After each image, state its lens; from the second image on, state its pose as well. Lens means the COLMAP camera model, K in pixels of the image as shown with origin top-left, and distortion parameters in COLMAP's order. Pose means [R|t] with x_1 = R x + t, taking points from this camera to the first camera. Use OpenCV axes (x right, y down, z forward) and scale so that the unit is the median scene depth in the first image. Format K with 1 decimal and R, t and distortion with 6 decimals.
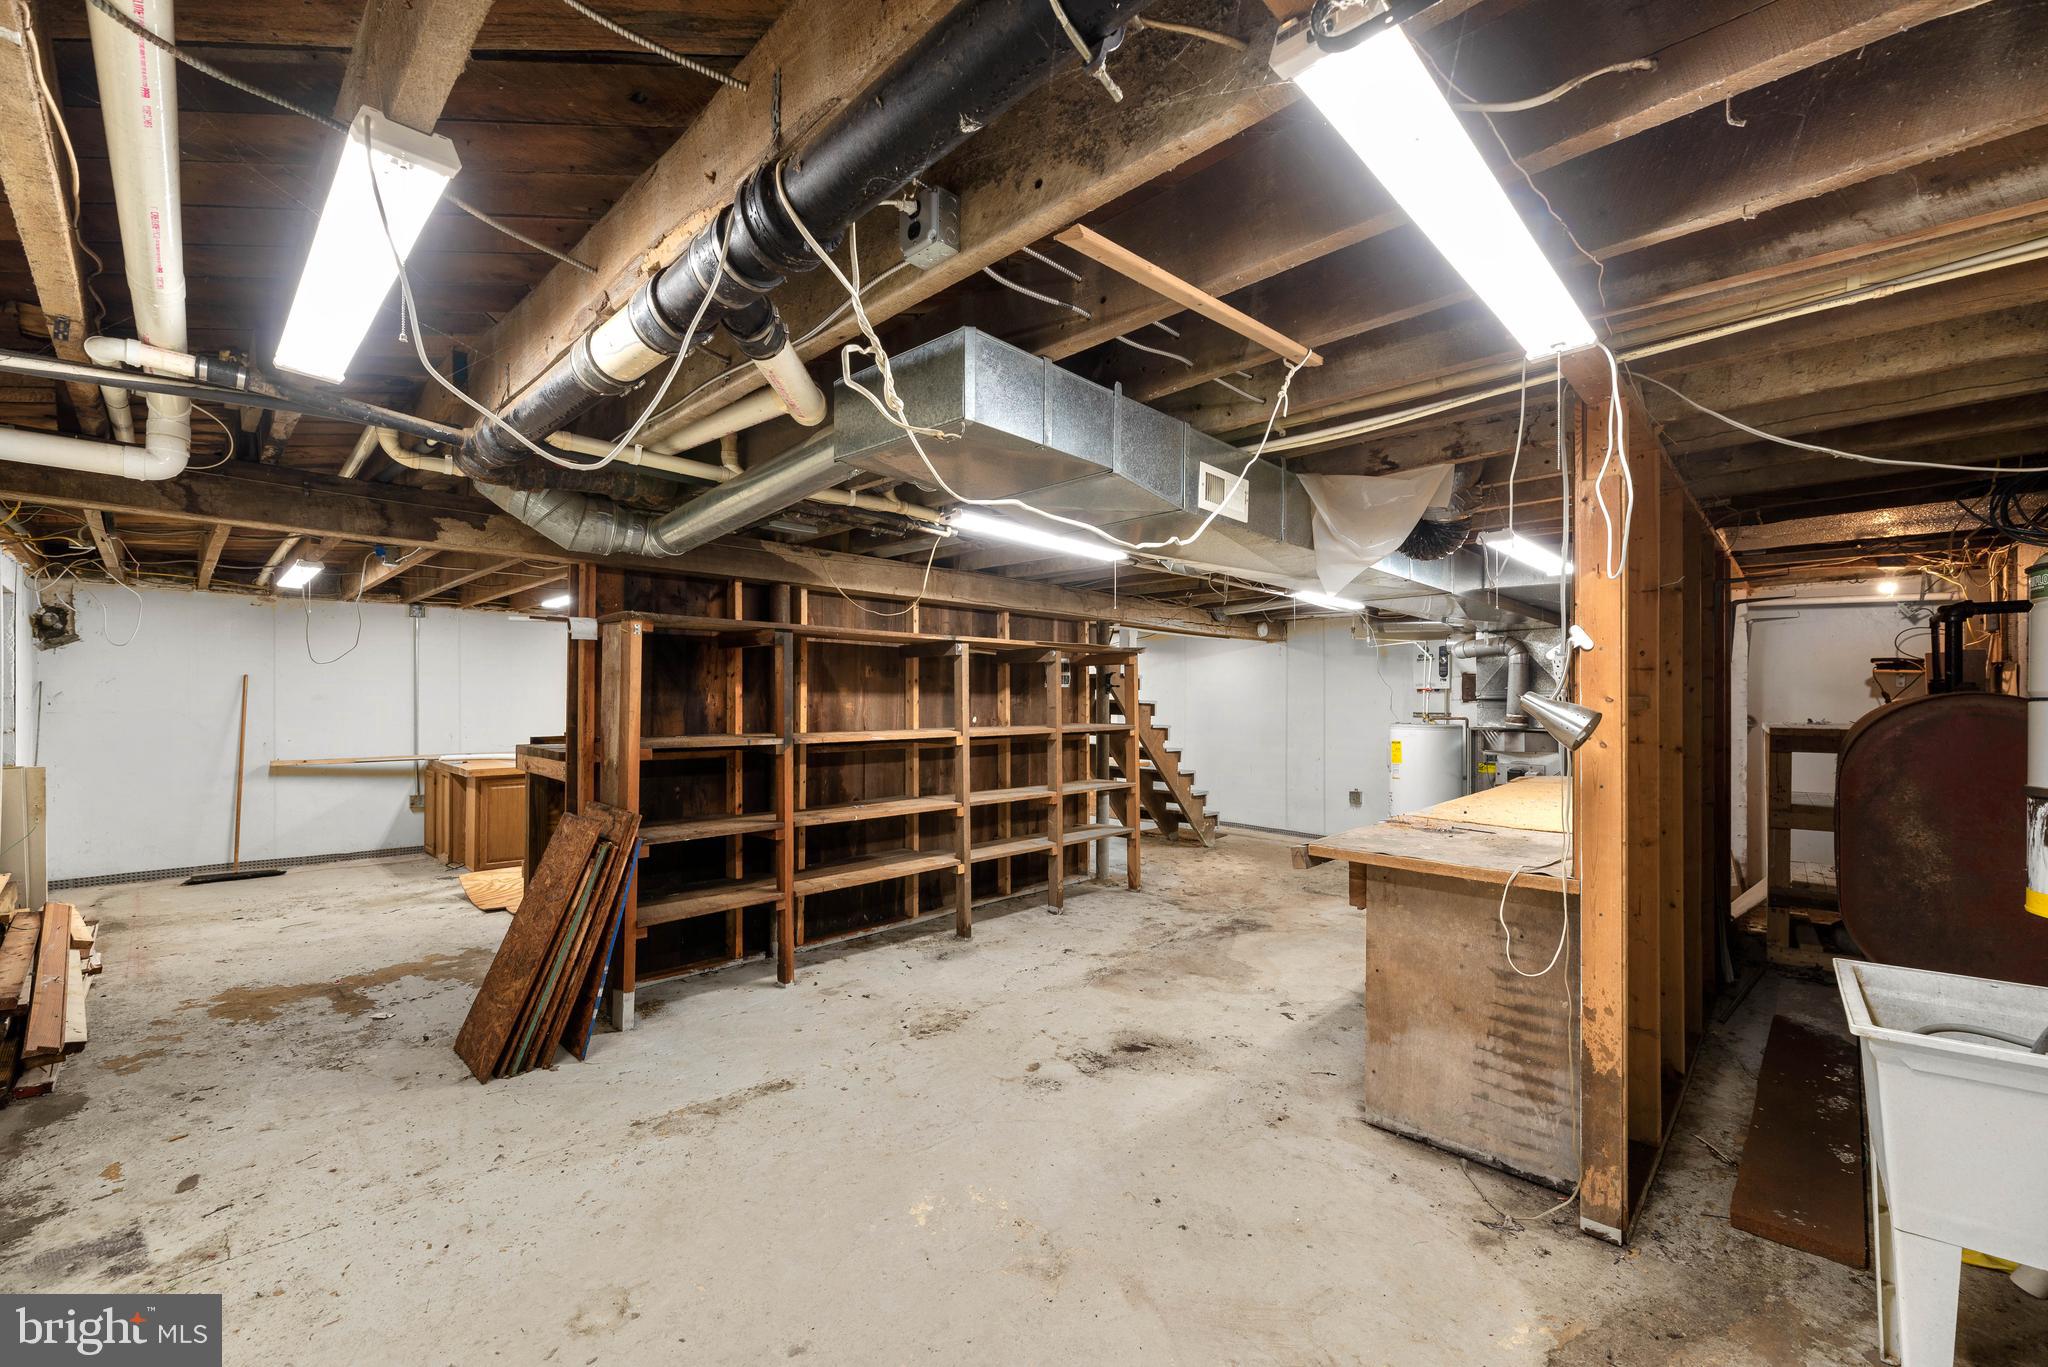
lens RADIAL K [[818.7, 0, 1022.0], [0, 818.7, 686.6], [0, 0, 1]] dist [0.004191, -0.000102]
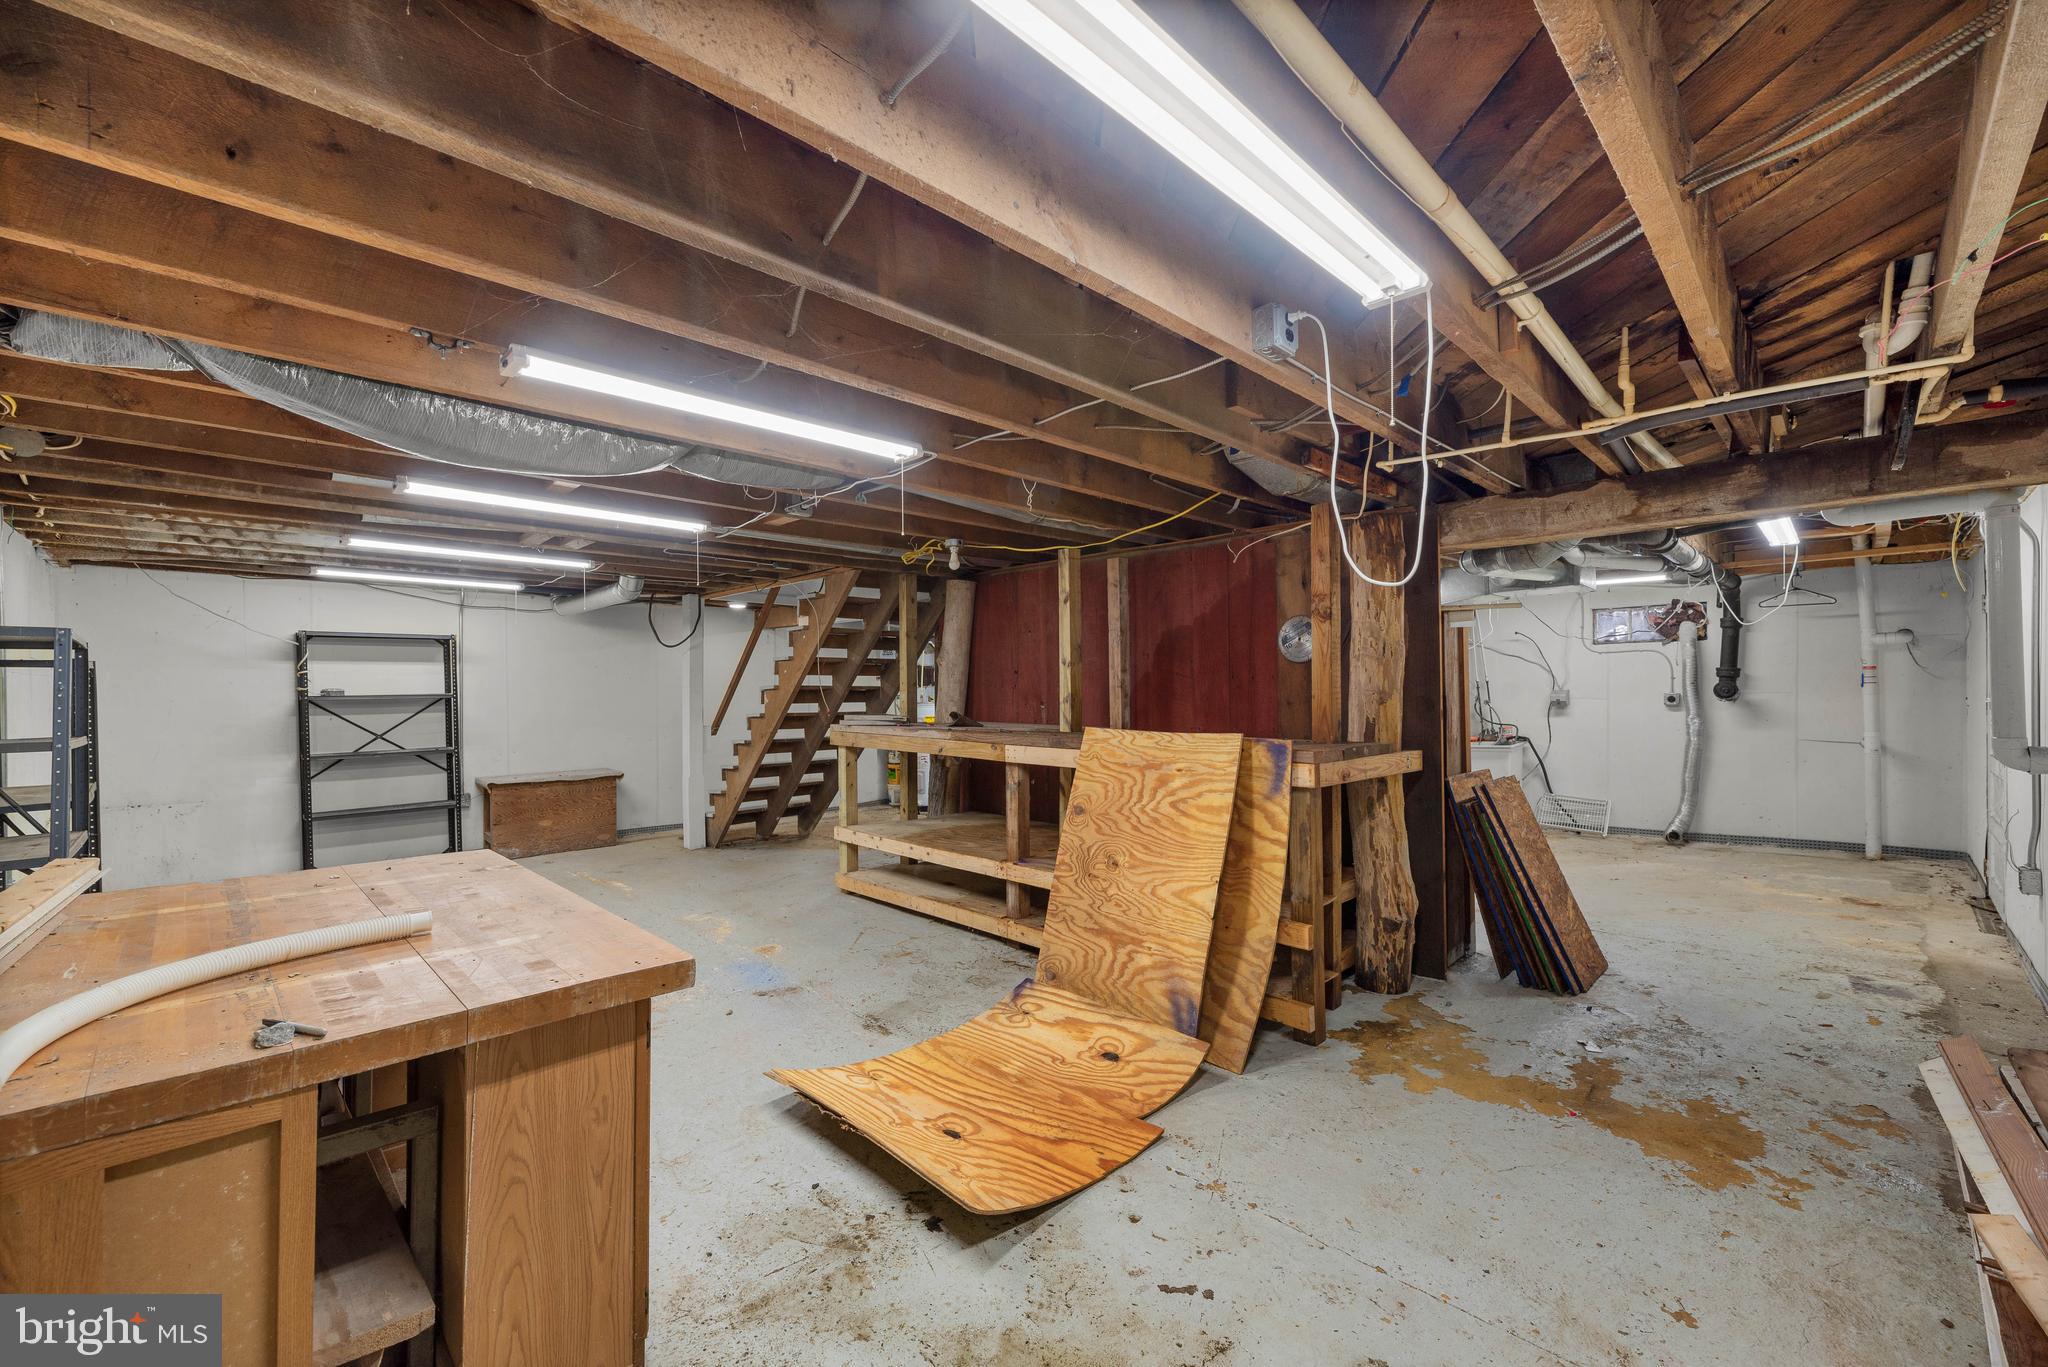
lens RADIAL K [[818.7, 0, 1022.0], [0, 818.7, 686.6], [0, 0, 1]] dist [0.004191, -0.000102]
pose [[0.029592, -0.001076, 0.999561, -1.655450], [0.002602, 0.999996, 0.000999, 0.017838], [-0.999559, 0.002572, 0.029594, 1.564408]]
